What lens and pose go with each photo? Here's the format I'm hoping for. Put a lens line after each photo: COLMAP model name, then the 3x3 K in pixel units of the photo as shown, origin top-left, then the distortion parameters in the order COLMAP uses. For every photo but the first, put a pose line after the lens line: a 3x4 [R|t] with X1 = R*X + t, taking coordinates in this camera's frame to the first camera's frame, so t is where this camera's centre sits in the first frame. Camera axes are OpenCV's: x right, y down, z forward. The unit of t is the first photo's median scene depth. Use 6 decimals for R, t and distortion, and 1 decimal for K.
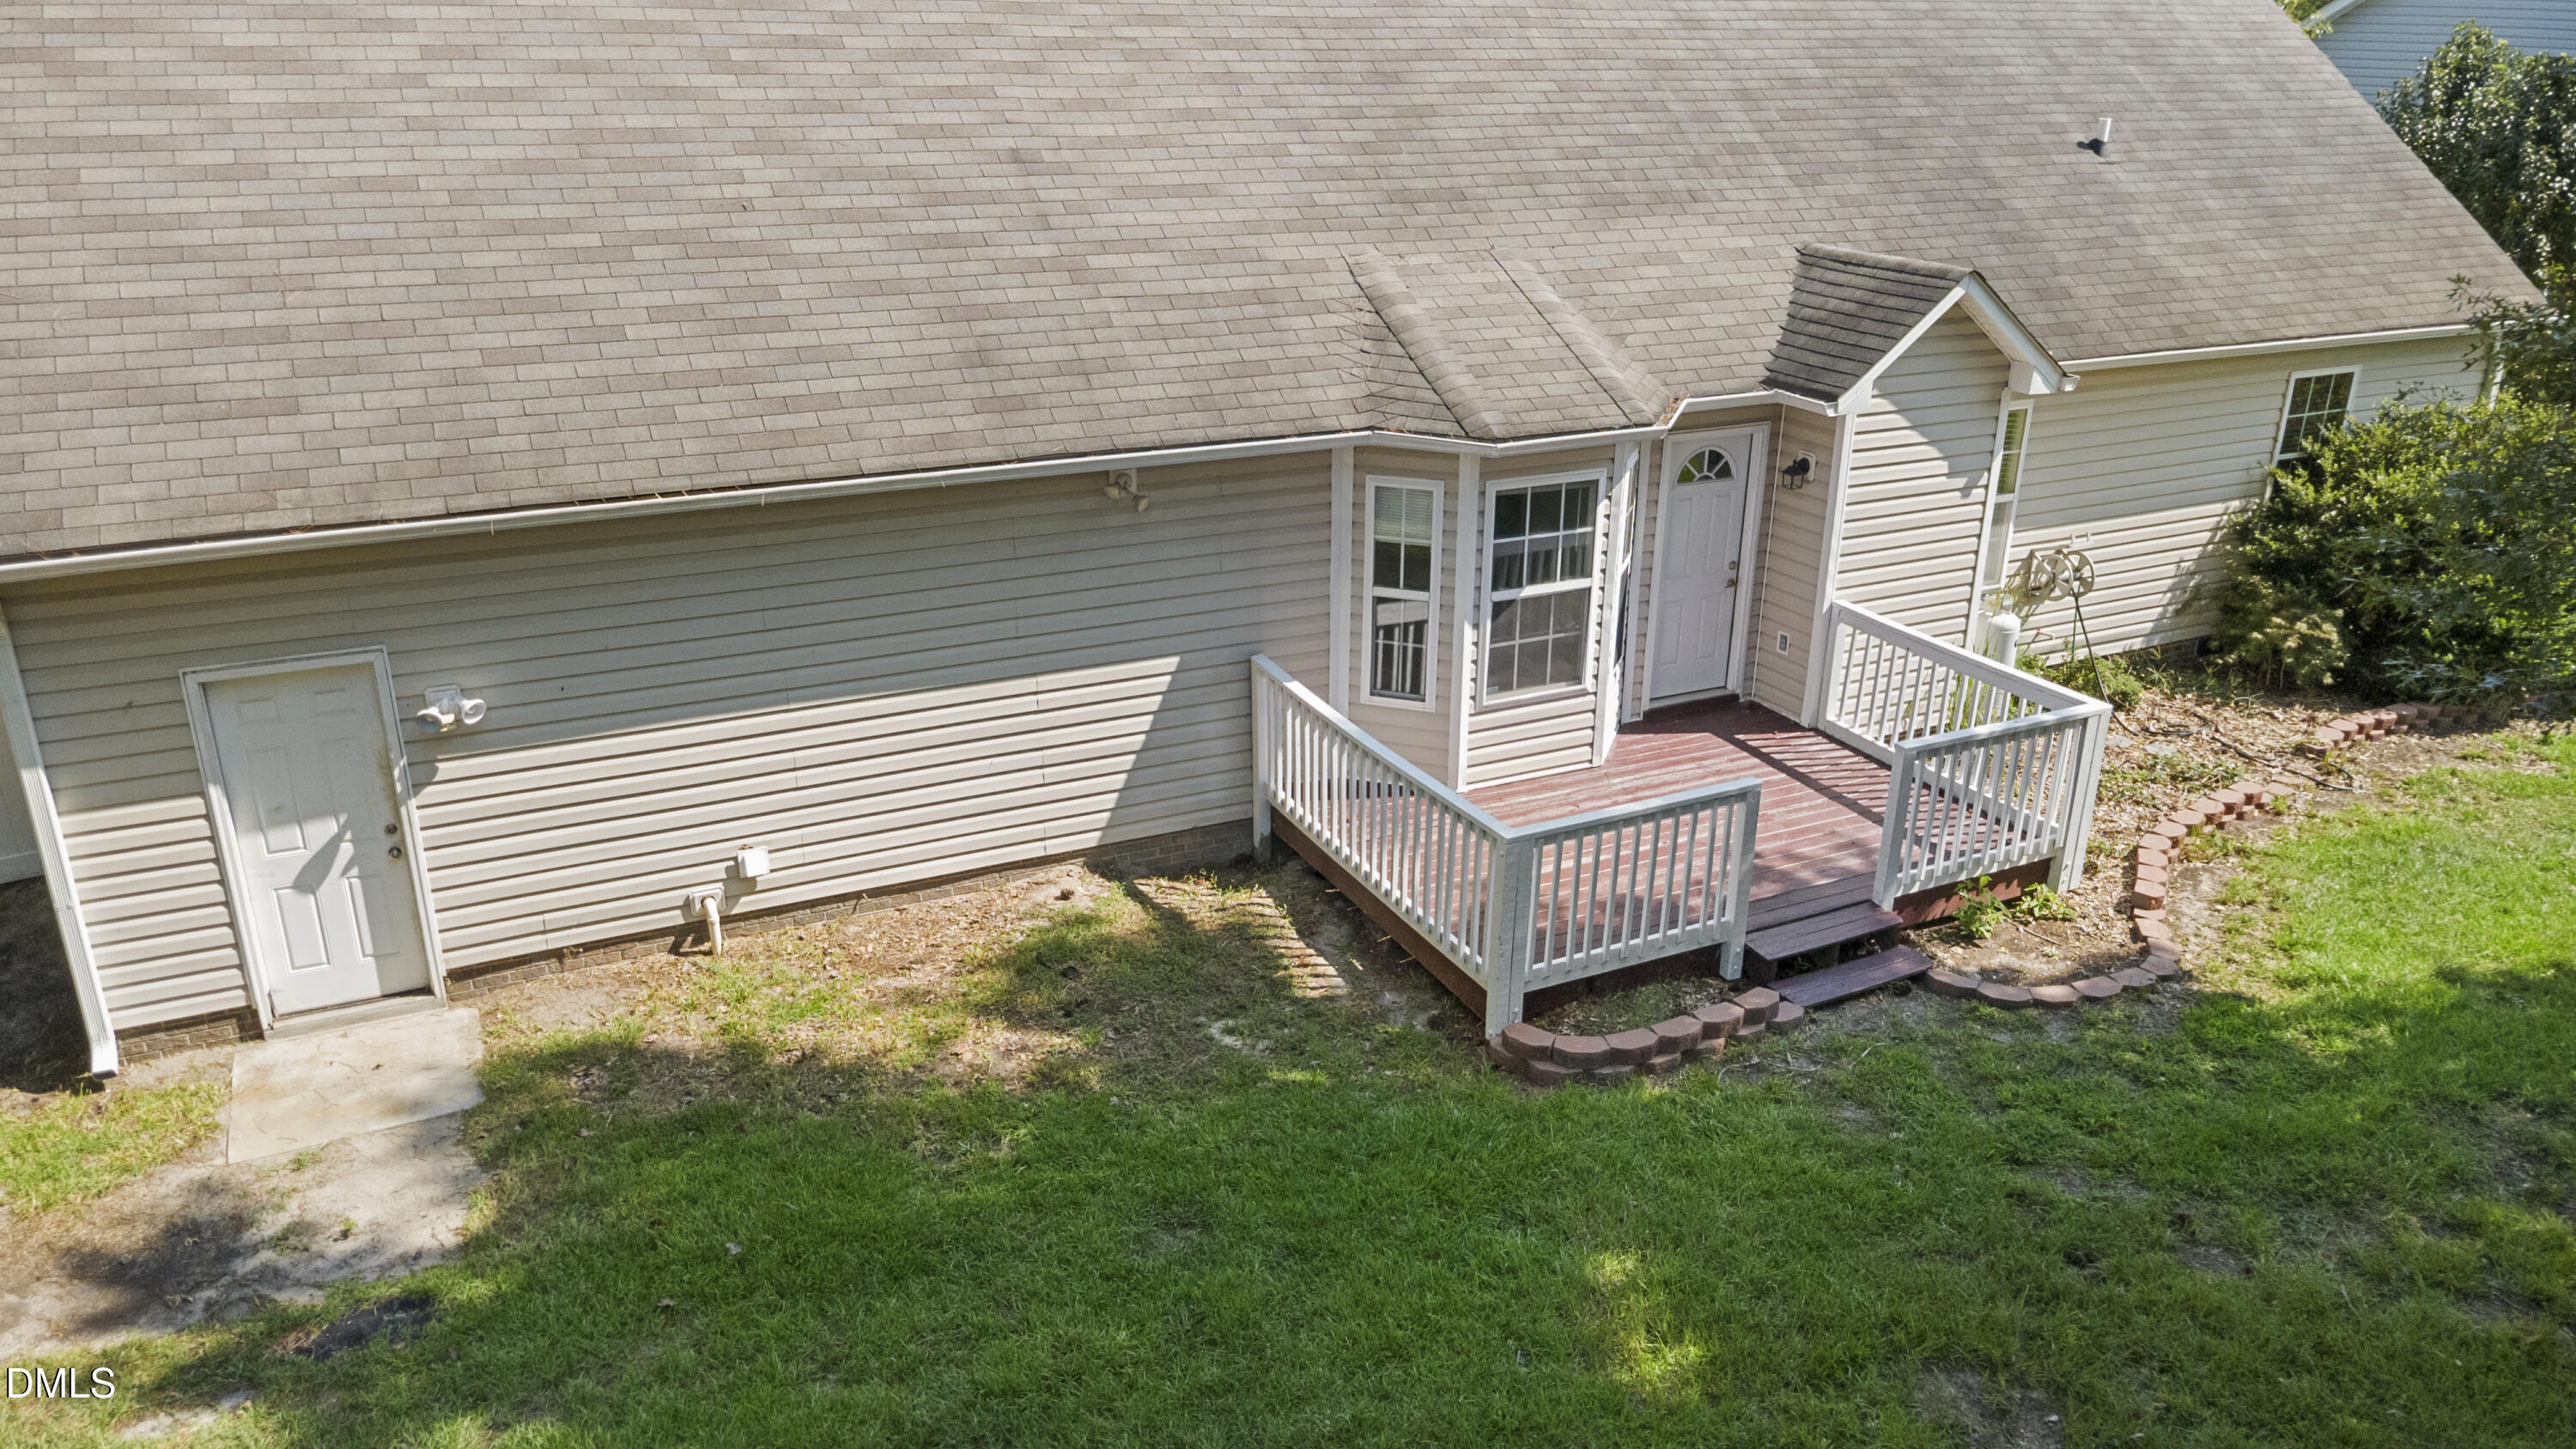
lens RADIAL K [[1816.6, 0, 1288.0], [0, 1816.6, 724.5], [0, 0, 1]] dist [0.005443, -0.000034]
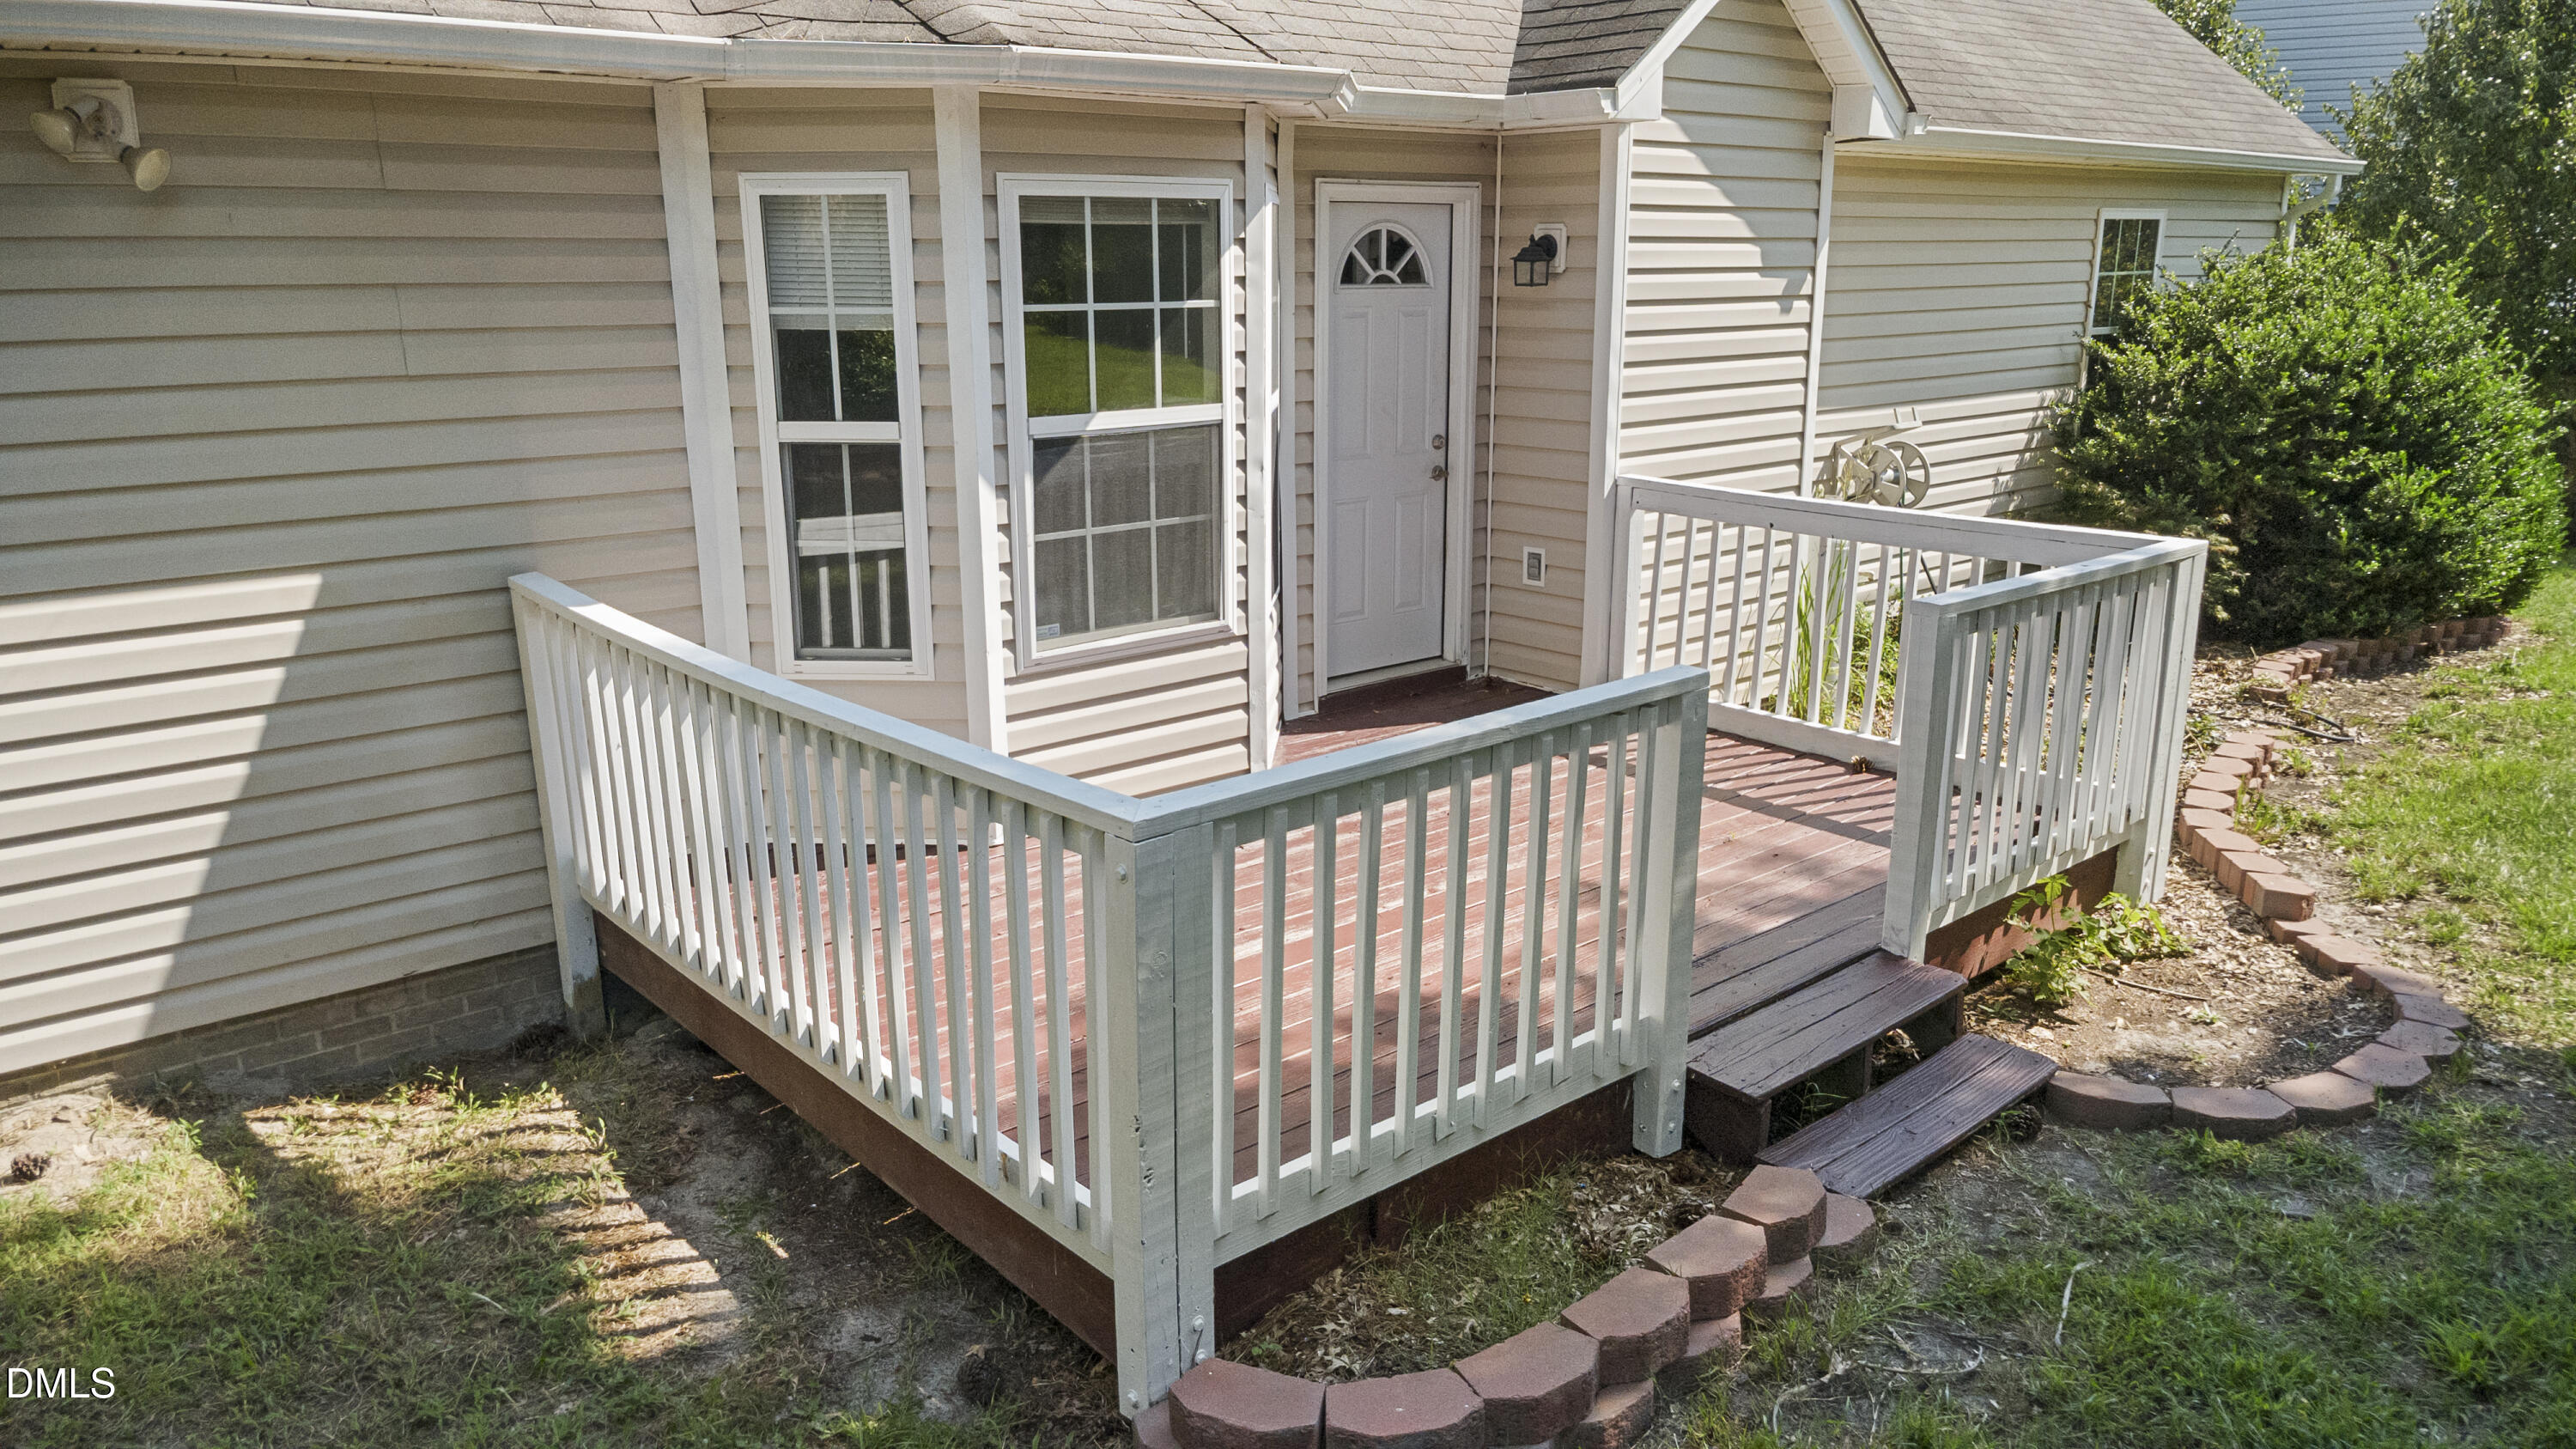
lens RADIAL K [[1816.6, 0, 1288.0], [0, 1816.6, 724.5], [0, 0, 1]] dist [0.005443, -0.000034]
pose [[0.965352, -0.076870, 0.249373, 0.052457], [0.104330, 0.989621, -0.098822, 0.065336], [-0.239188, 0.121415, 0.963352, 0.535747]]
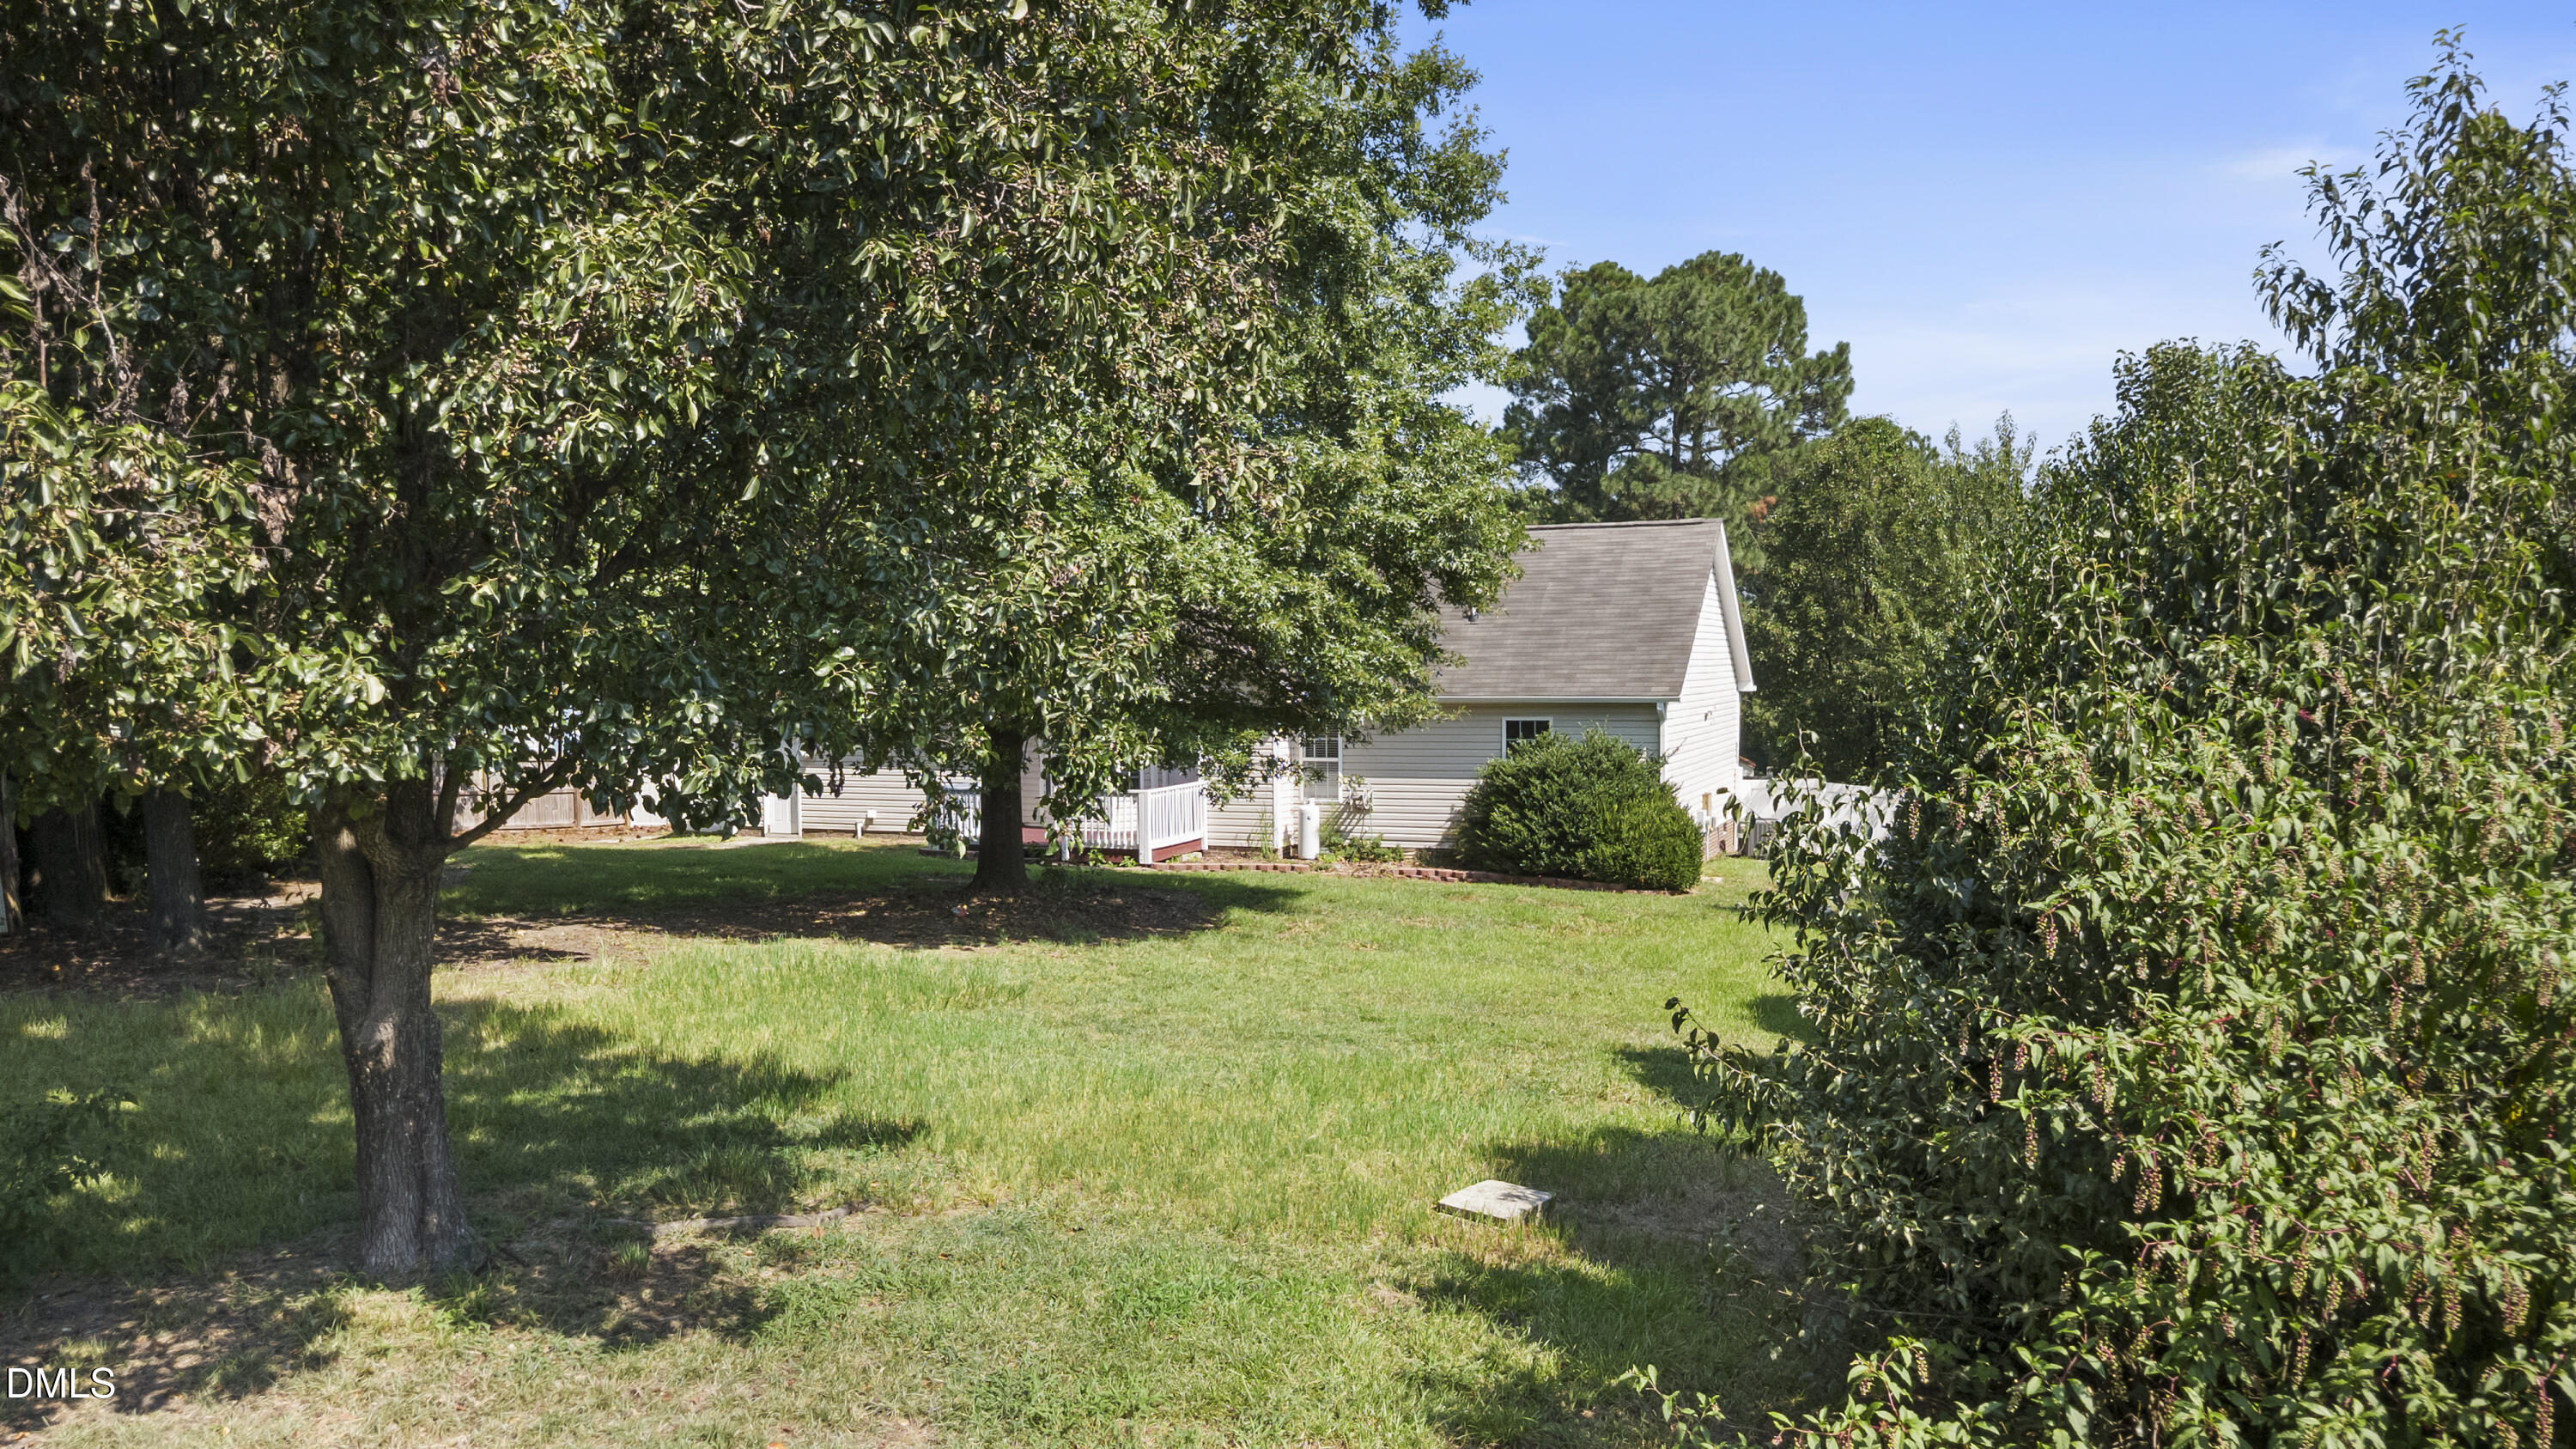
lens RADIAL K [[1816.6, 0, 1288.0], [0, 1816.6, 724.5], [0, 0, 1]] dist [0.005443, -0.000034]
pose [[0.656887, 0.009901, -0.753924, 2.557294], [-0.256696, 0.943118, -0.211271, 0.403329], [0.708948, 0.332311, 0.622063, -0.559232]]
